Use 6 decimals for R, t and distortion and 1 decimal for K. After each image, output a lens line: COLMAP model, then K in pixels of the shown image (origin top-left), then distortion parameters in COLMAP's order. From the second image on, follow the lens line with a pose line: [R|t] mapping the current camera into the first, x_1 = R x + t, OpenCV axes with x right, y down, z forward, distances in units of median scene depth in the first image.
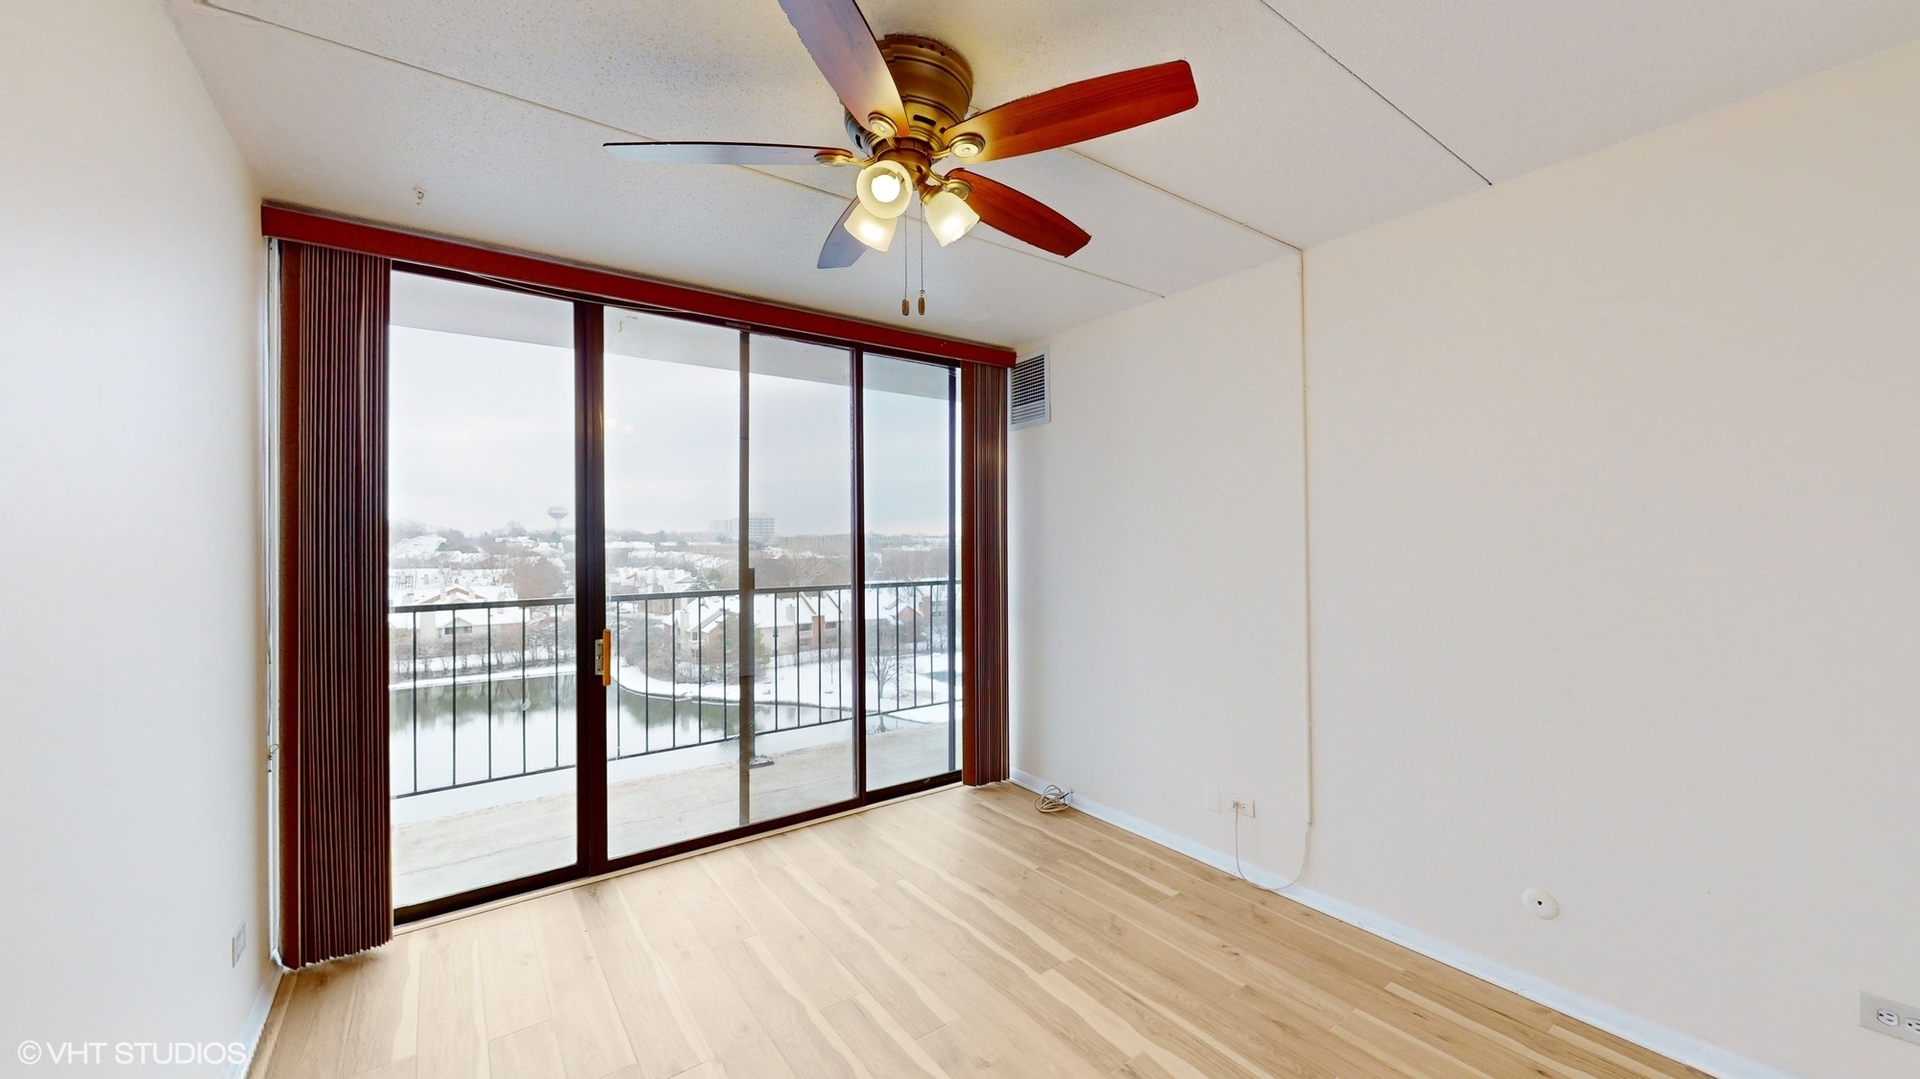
lens RADIAL K [[708.7, 0, 970.5], [0, 708.7, 539.2], [0, 0, 1]] dist [-0.000013, -0.000281]
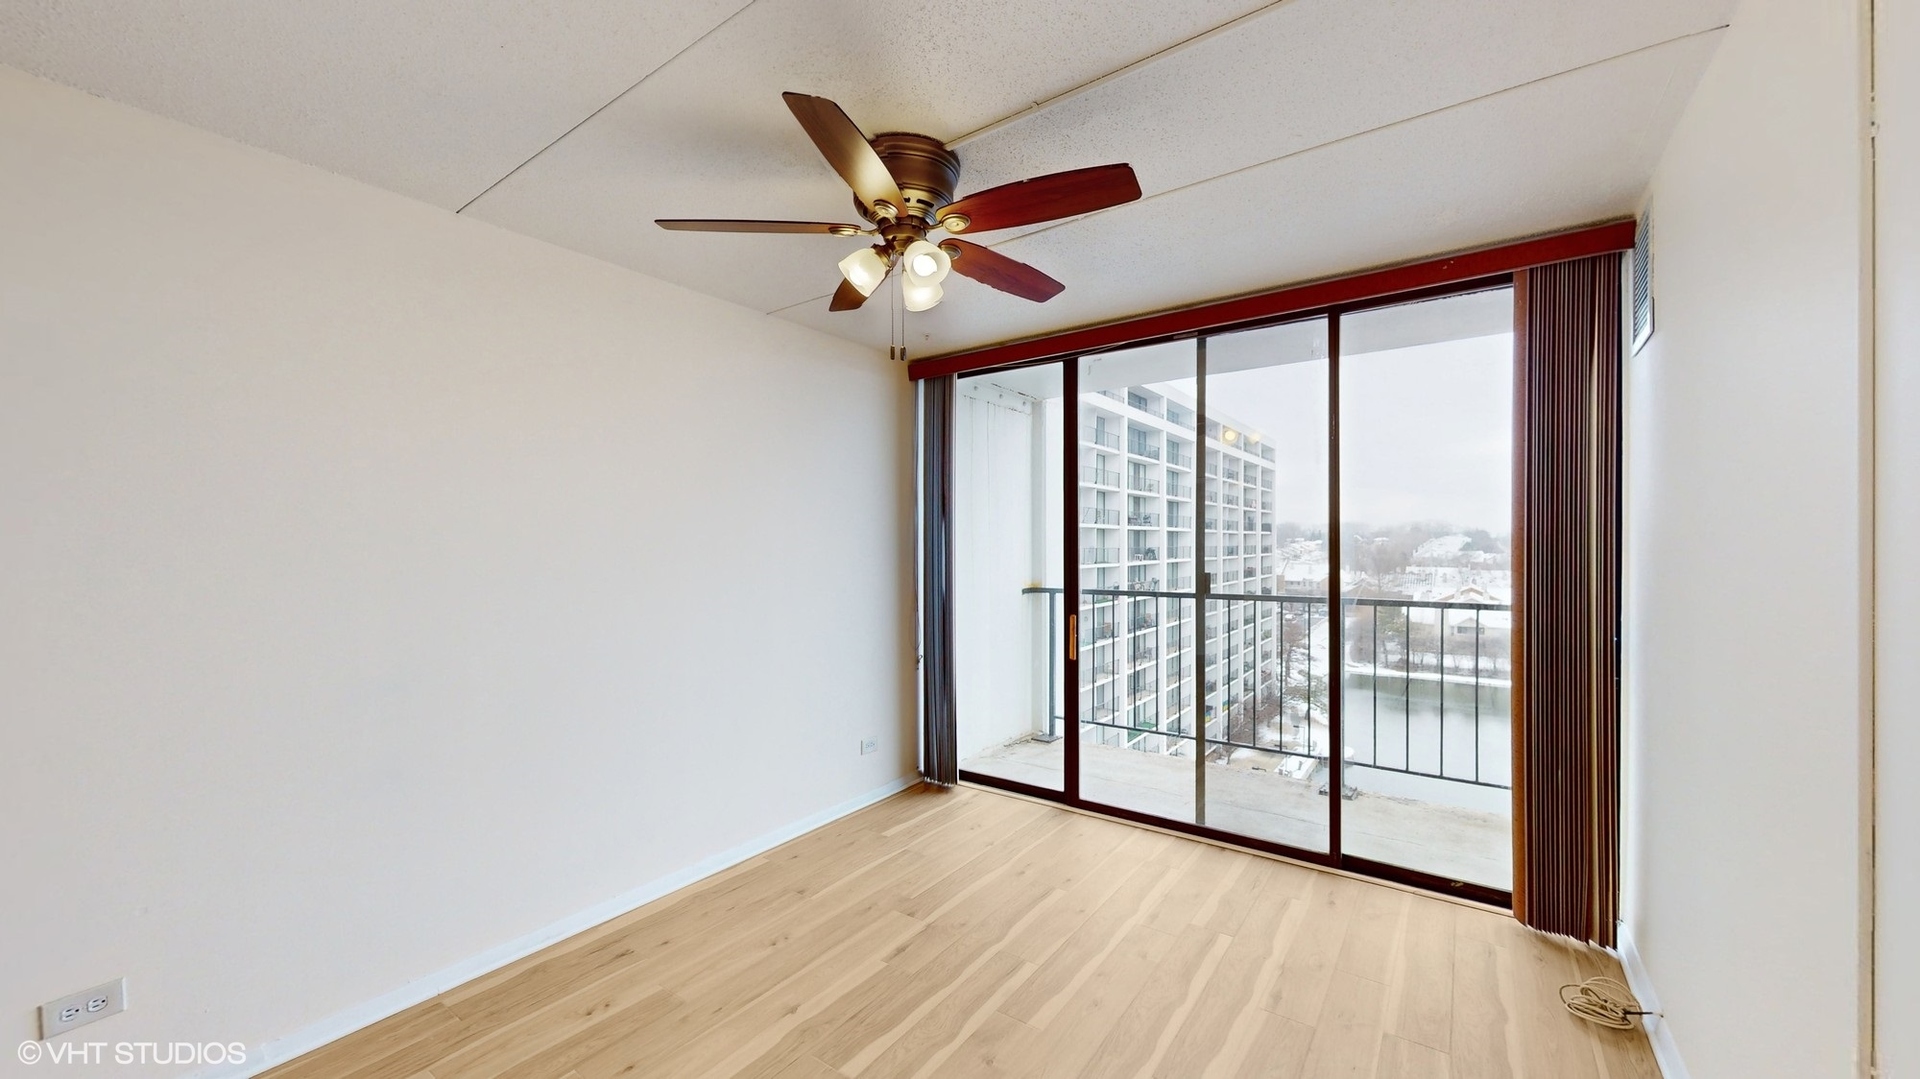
lens RADIAL K [[708.7, 0, 955.2], [0, 708.7, 549.1], [0, 0, 1]] dist [-0.000013, -0.000281]
pose [[0.302552, 0.011431, -0.953064, 0.532494], [0.002074, 0.999918, 0.012651, -0.005427], [0.953131, -0.005804, 0.302503, 0.356816]]
